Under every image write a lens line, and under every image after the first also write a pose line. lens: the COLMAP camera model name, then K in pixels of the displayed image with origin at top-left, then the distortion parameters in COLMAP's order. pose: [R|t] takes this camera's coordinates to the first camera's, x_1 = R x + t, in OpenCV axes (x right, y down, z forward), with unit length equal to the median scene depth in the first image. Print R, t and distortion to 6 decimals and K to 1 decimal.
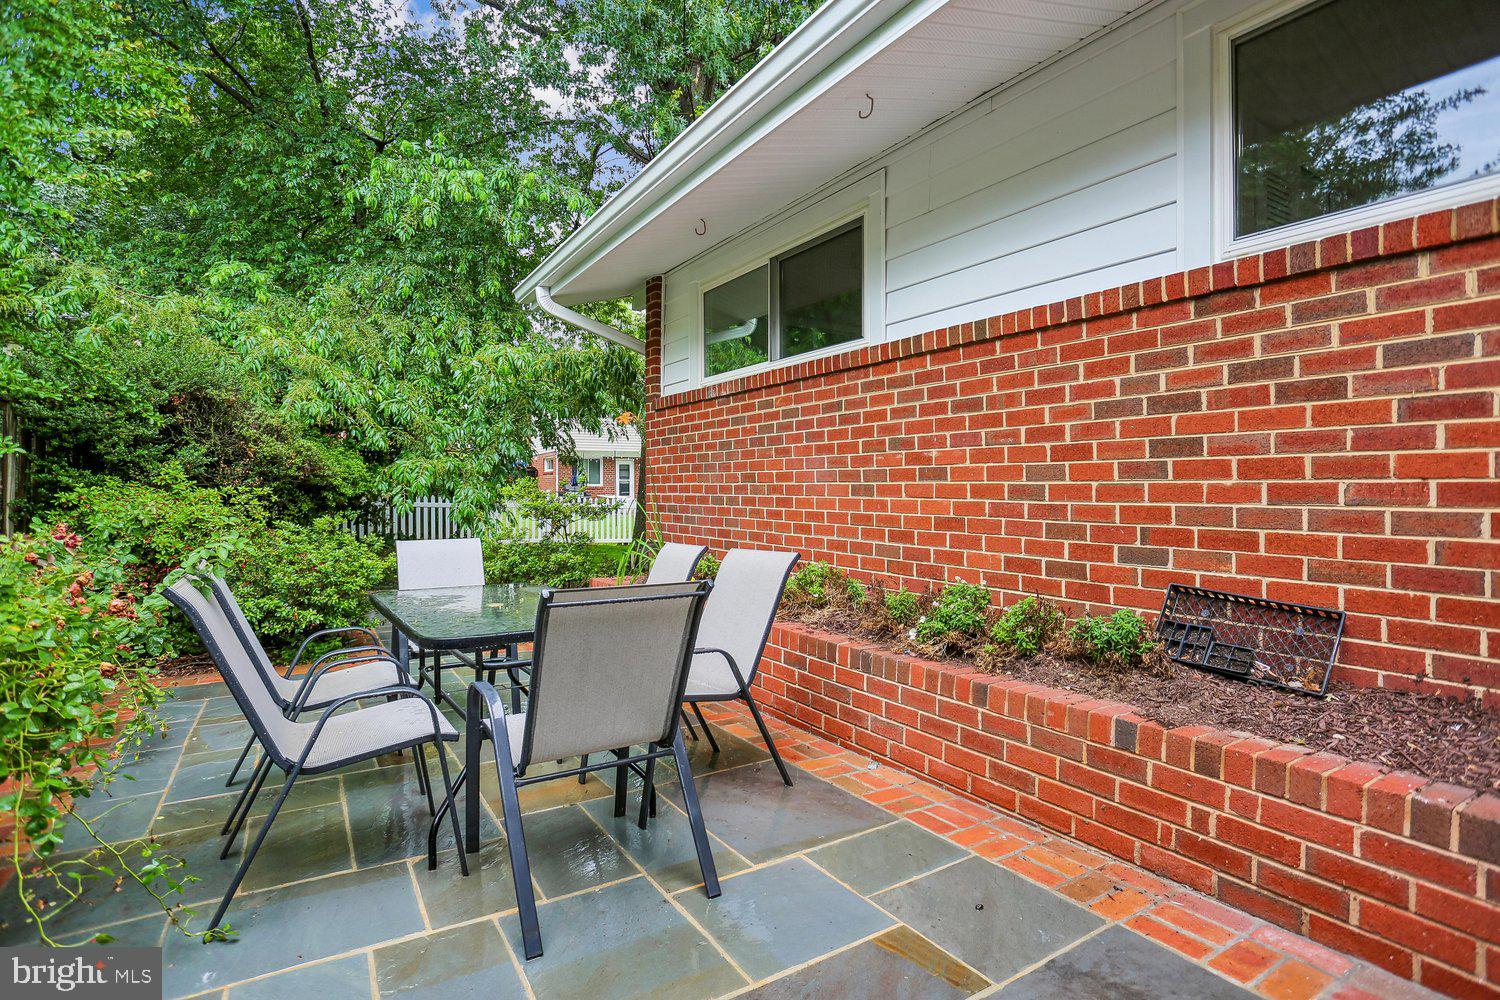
lens RADIAL K [[730.7, 0, 742.4], [0, 730.7, 496.1], [0, 0, 1]] dist [-0.054171, 0.030579]
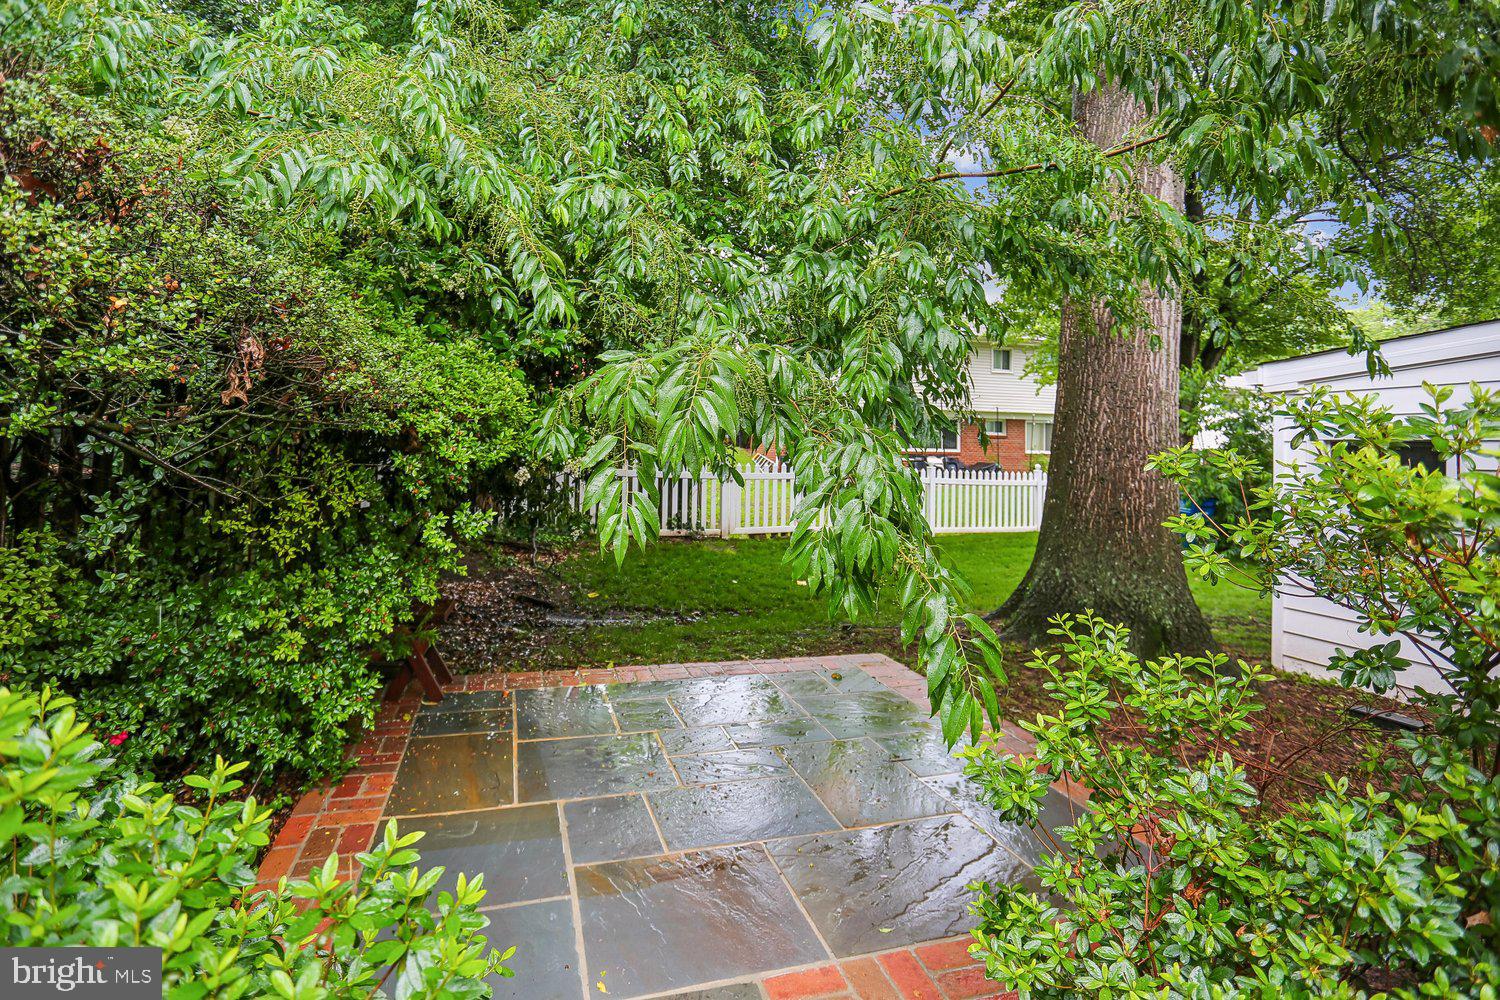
lens RADIAL K [[779.4, 0, 752.7], [0, 779.4, 474.2], [0, 0, 1]] dist [-0.048569, 0.038713]
pose [[0.968474, 0.025444, -0.247813, -0.327088], [-0.022142, 0.999625, 0.016100, -0.006302], [0.248130, -0.010105, 0.968674, 0.683575]]
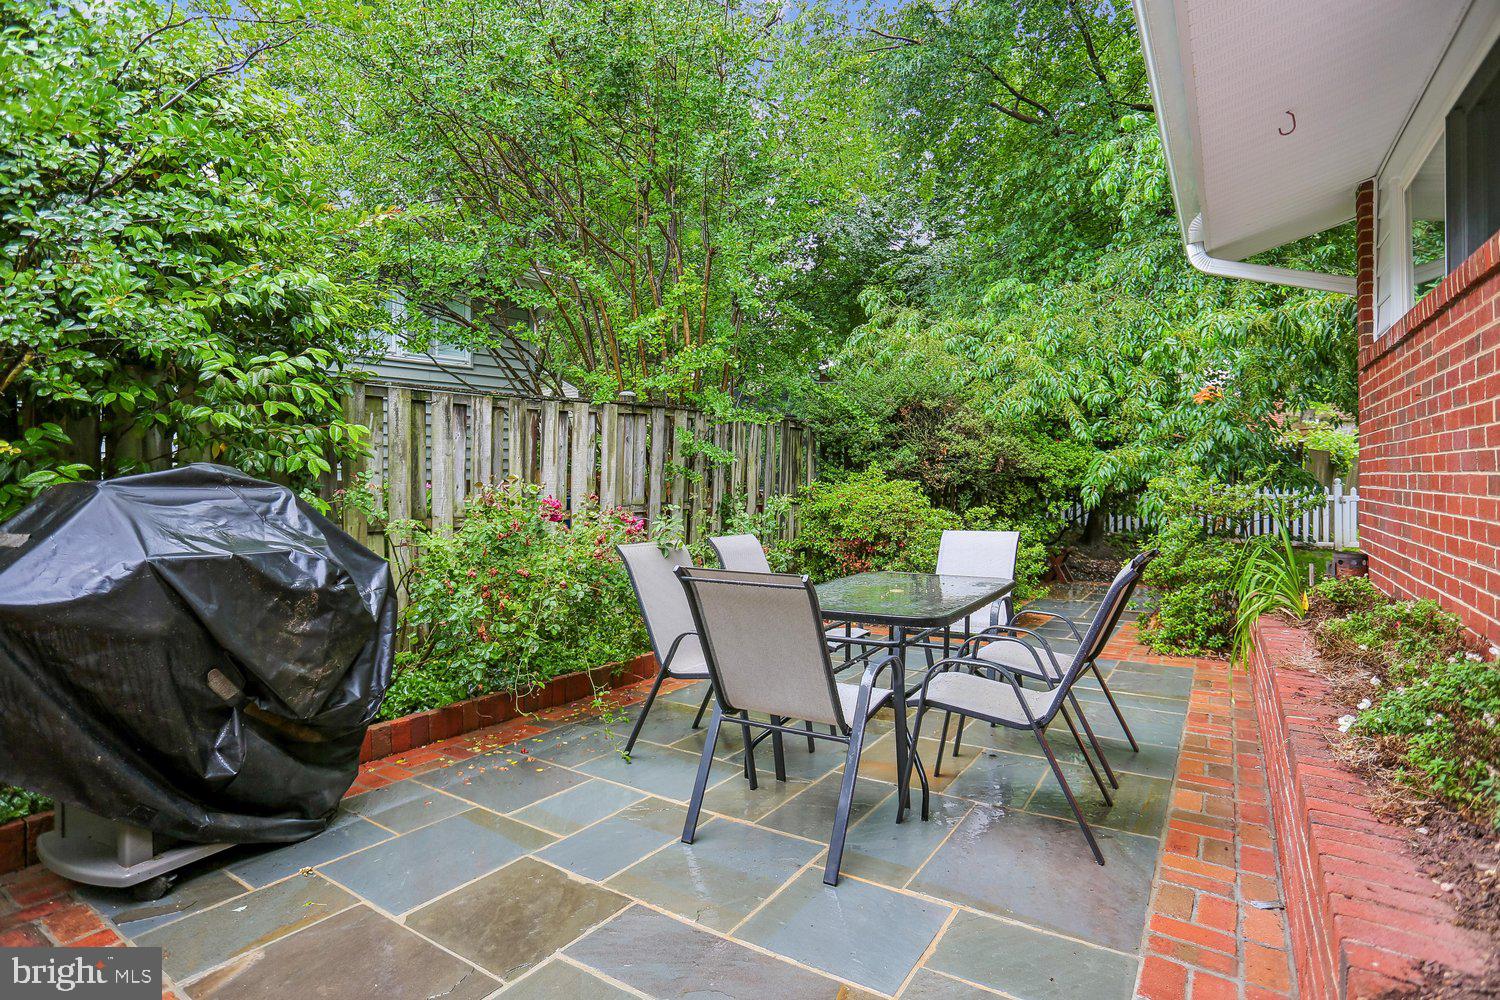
lens RADIAL K [[779.4, 0, 752.7], [0, 779.4, 474.2], [0, 0, 1]] dist [-0.048569, 0.038713]
pose [[0.452176, -0.007911, -0.891894, 0.240359], [-0.005316, 0.999919, -0.011564, -0.003703], [0.891913, 0.009970, 0.452097, 0.107847]]
